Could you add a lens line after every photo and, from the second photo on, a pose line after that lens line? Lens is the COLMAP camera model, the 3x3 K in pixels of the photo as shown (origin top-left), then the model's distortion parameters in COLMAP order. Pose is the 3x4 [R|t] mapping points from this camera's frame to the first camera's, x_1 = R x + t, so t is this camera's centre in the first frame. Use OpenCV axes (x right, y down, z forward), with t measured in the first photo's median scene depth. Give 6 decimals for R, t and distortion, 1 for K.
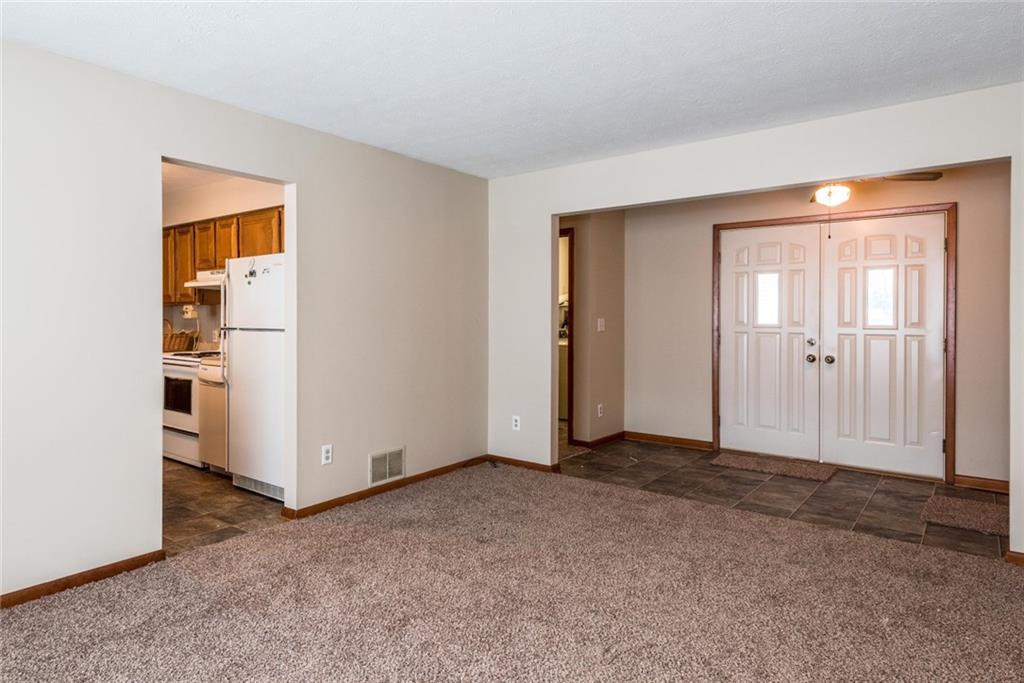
lens RADIAL K [[640.6, 0, 485.2], [0, 640.6, 322.5], [0, 0, 1]] dist [0.038916, -0.017461]
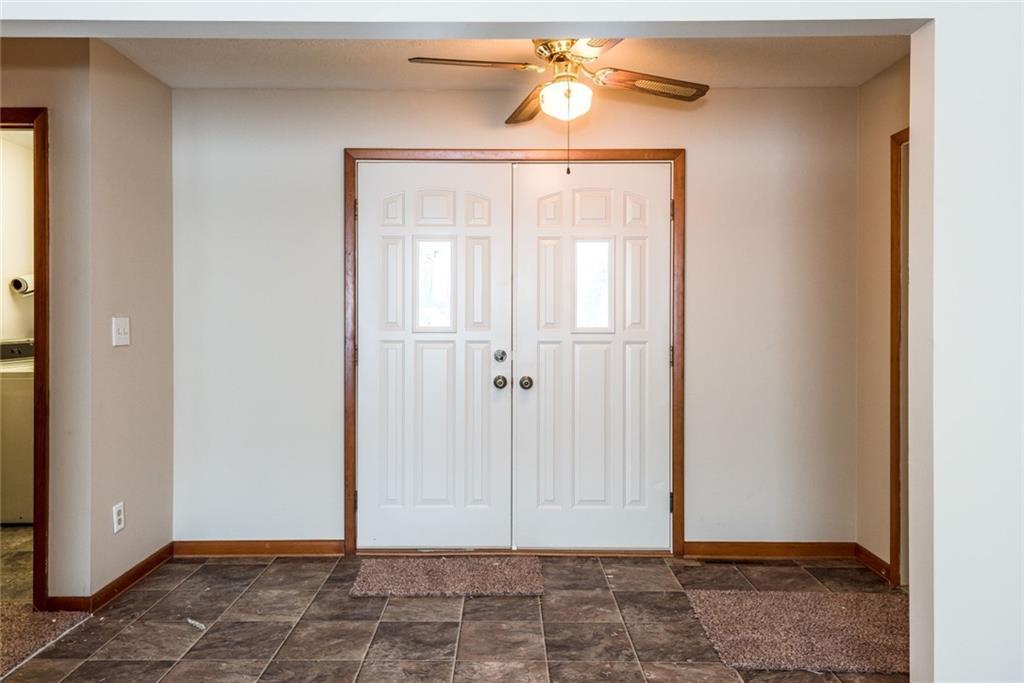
lens RADIAL K [[717.1, 0, 499.6], [0, 717.1, 315.8], [0, 0, 1]] dist [0.014847, -0.013570]
pose [[0.799866, 0.000128, 0.600179, 0.094283], [0.005795, 0.999952, -0.007937, -0.001935], [-0.600151, 0.009827, 0.799827, 0.449645]]
